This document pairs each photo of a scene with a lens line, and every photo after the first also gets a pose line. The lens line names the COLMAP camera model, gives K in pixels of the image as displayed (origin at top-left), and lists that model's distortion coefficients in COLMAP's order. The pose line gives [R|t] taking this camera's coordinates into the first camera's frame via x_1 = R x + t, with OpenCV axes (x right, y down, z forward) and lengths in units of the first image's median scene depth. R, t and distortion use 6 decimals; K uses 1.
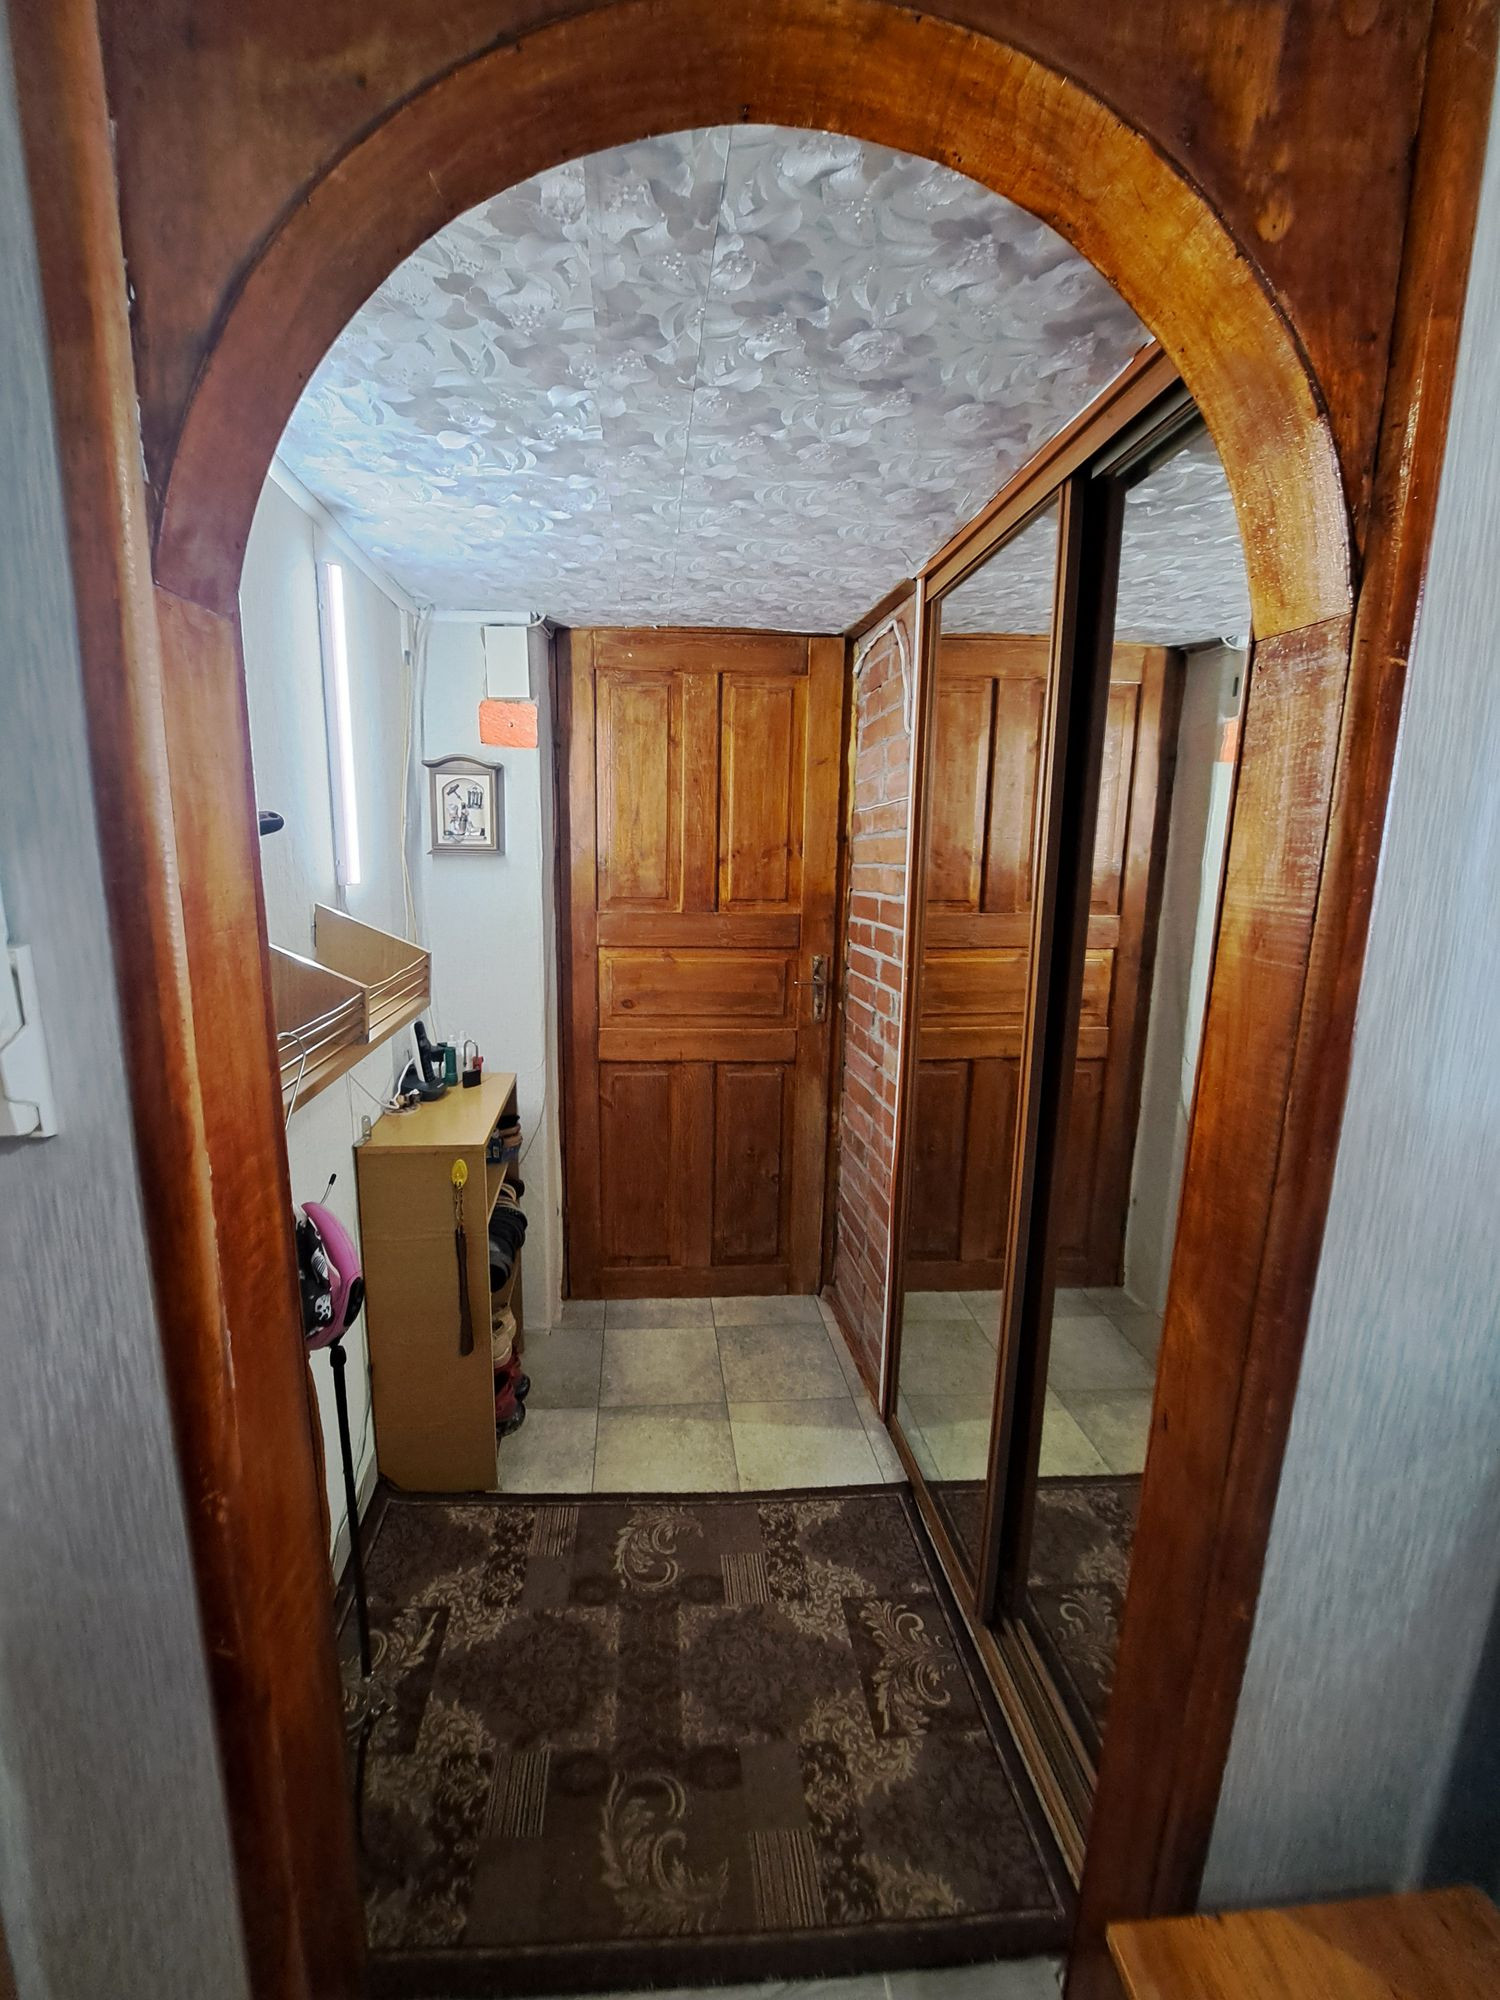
lens RADIAL K [[794.2, 0, 692.1], [0, 794.2, 985.7], [0, 0, 1]] dist [-0.019081, -0.000589]
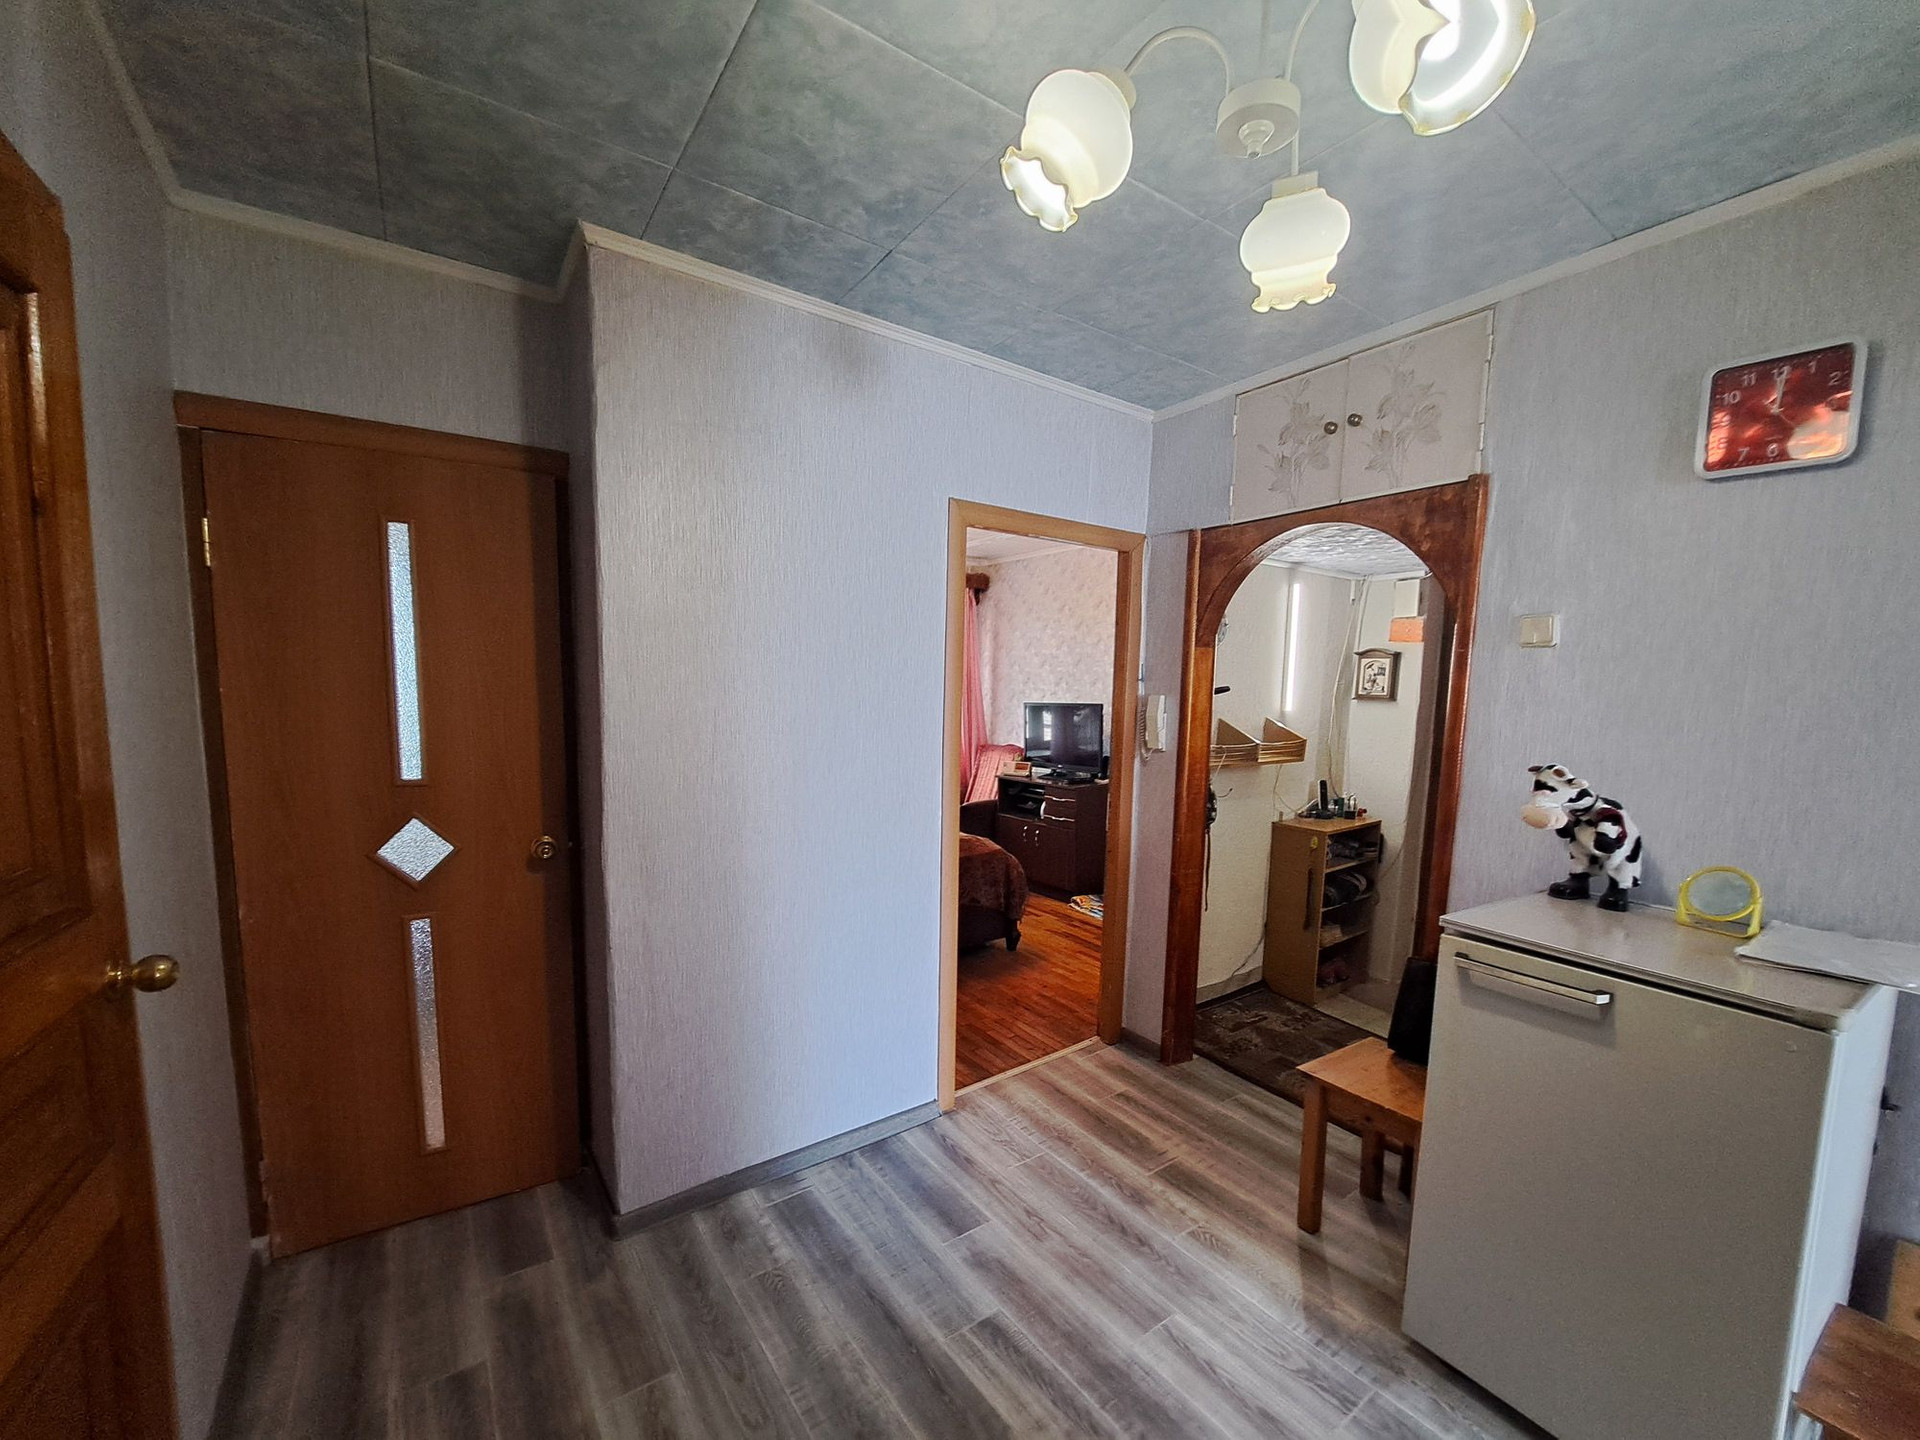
lens RADIAL K [[762.4, 0, 941.3], [0, 762.4, 768.8], [0, 0, 1]] dist [-0.019081, -0.000589]
pose [[0.504787, 0.098505, -0.857605, 0.684793], [-0.159250, 0.987043, 0.019638, 0.110976], [0.848428, 0.126660, 0.513933, -0.696878]]
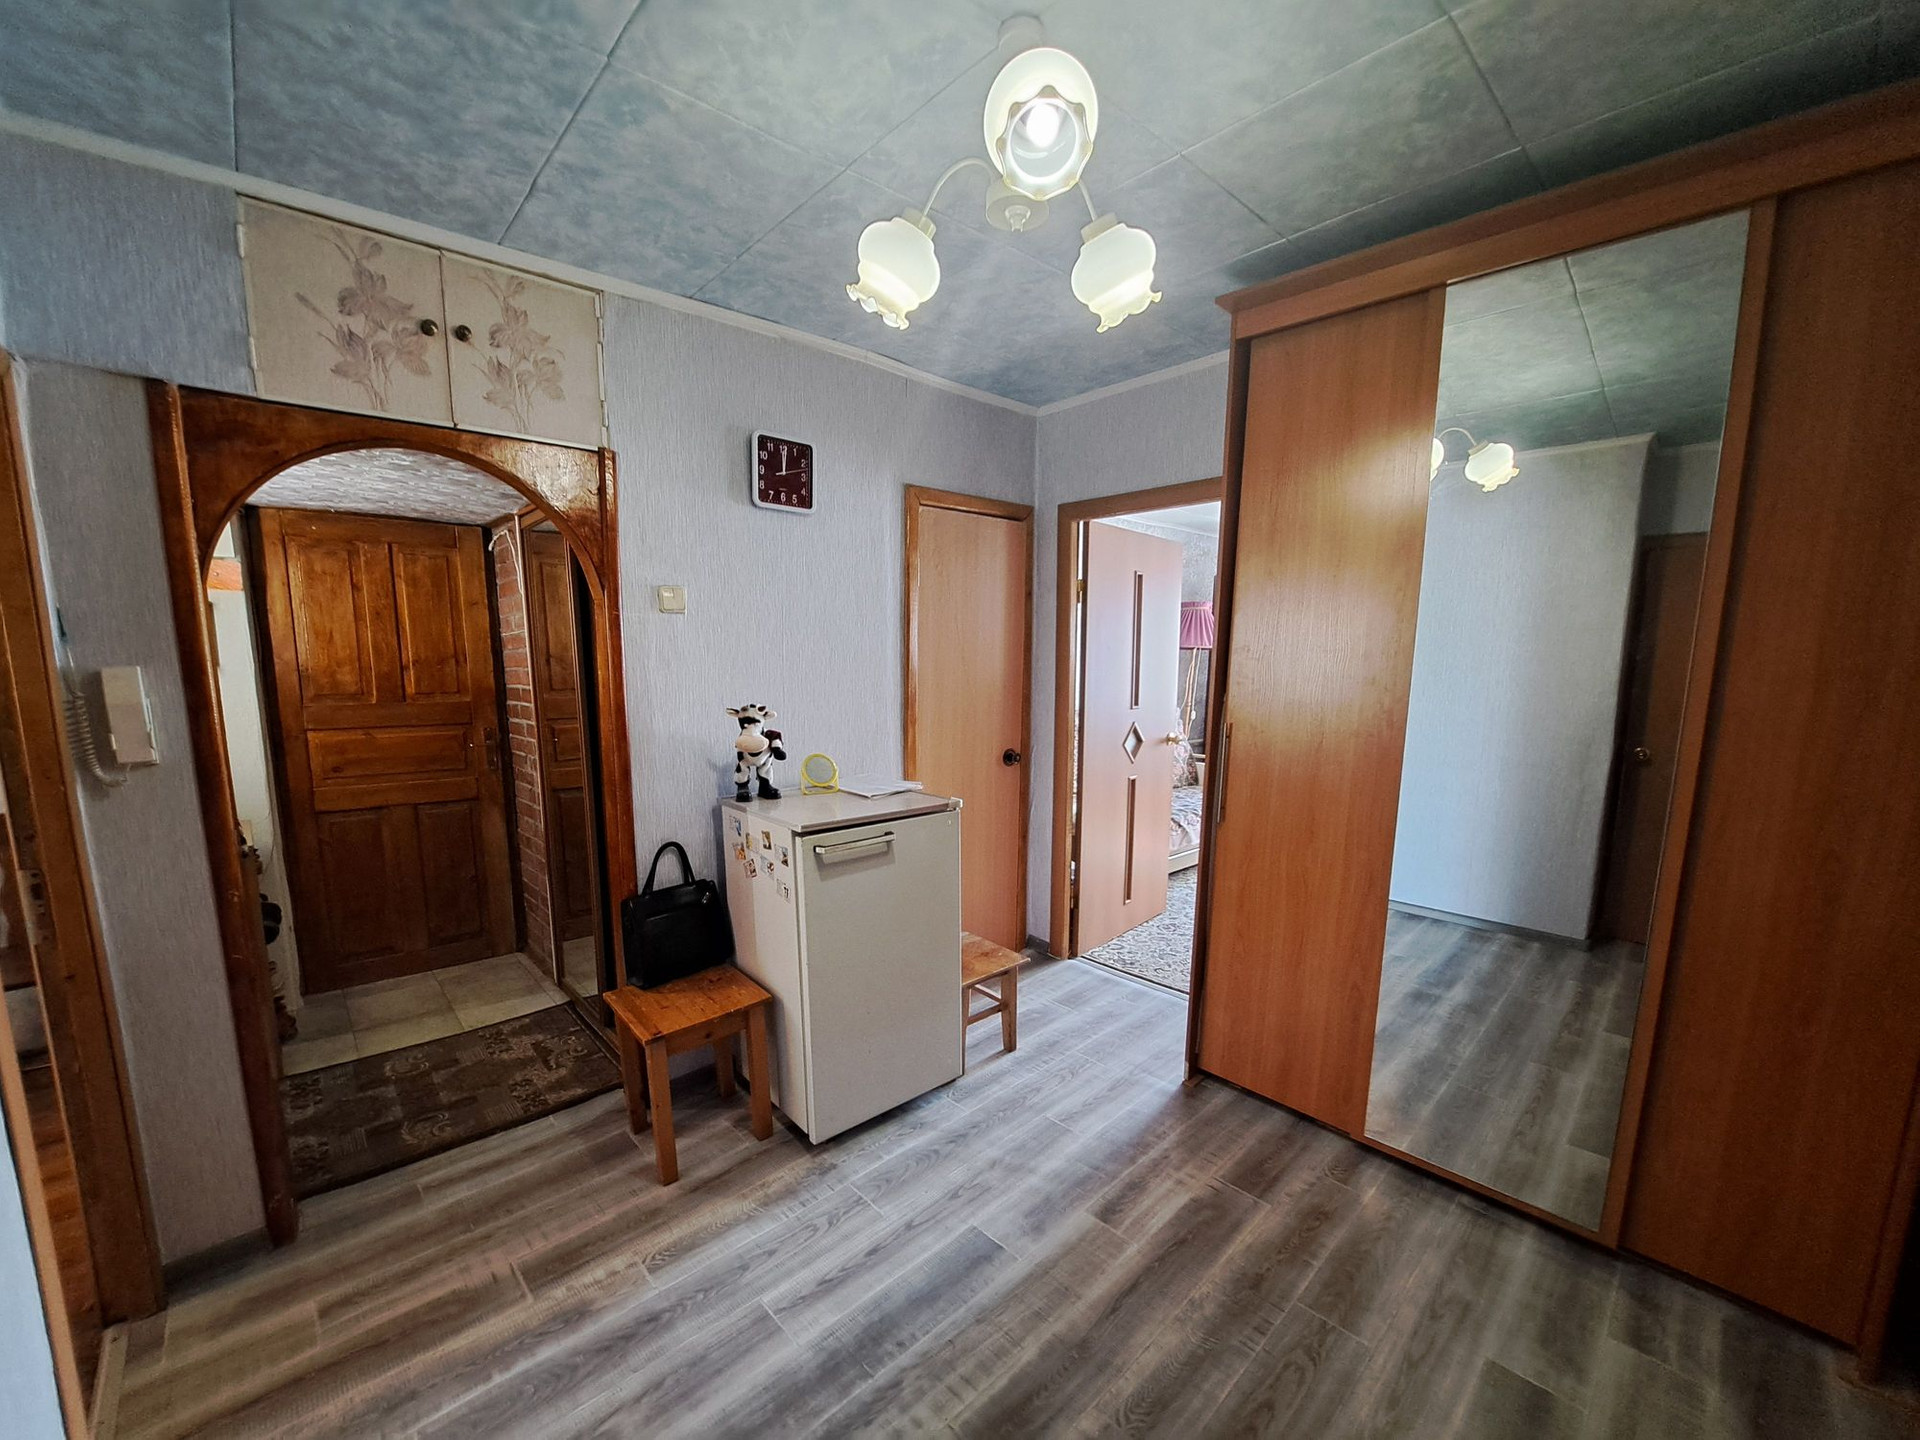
lens RADIAL K [[762.4, 0, 947.6], [0, 762.4, 767.8], [0, 0, 1]] dist [-0.019081, -0.000589]
pose [[0.782367, -0.098026, 0.615055, -0.056564], [0.110663, 0.993702, 0.017609, 0.121482], [-0.612907, 0.054287, 0.788288, -0.755833]]
